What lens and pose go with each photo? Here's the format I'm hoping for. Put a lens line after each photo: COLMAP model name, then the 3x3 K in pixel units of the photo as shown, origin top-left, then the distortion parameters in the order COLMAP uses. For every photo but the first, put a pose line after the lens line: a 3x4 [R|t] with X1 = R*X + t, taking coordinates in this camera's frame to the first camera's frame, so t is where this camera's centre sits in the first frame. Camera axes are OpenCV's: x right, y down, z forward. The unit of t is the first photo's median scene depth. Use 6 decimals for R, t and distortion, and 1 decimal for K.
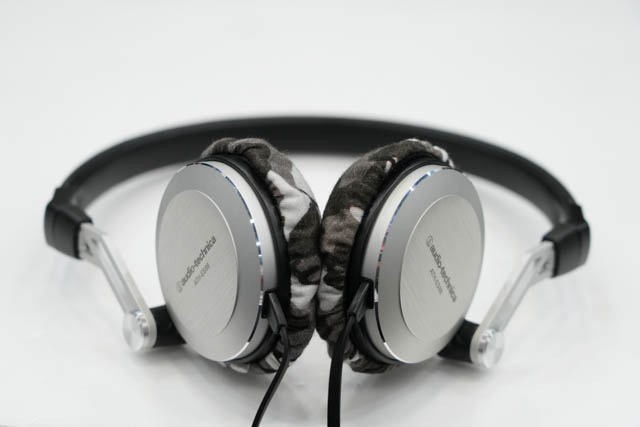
lens RADIAL K [[1899.1, 0, 320.0], [0, 1899.1, 213.5], [0, 0, 1]] dist [-0.174159, -1.007260]
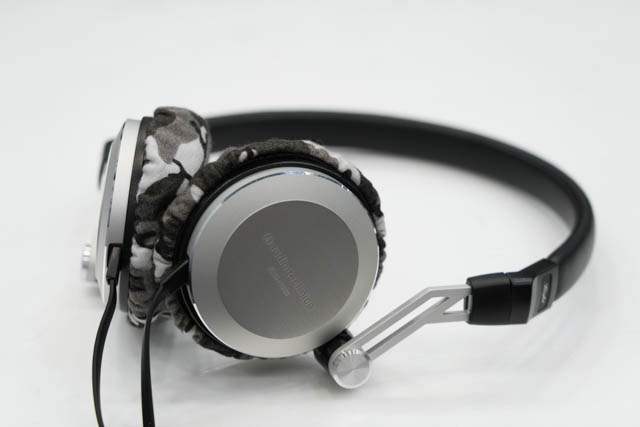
lens RADIAL K [[1899.1, 0, 320.0], [0, 1899.1, 213.5], [0, 0, 1]] dist [-0.174159, -1.007260]
pose [[0.829065, 0.231685, -0.508895, 0.598302], [-0.239652, 0.969520, 0.050966, -0.057069], [0.505192, 0.079704, 0.859319, 0.147642]]
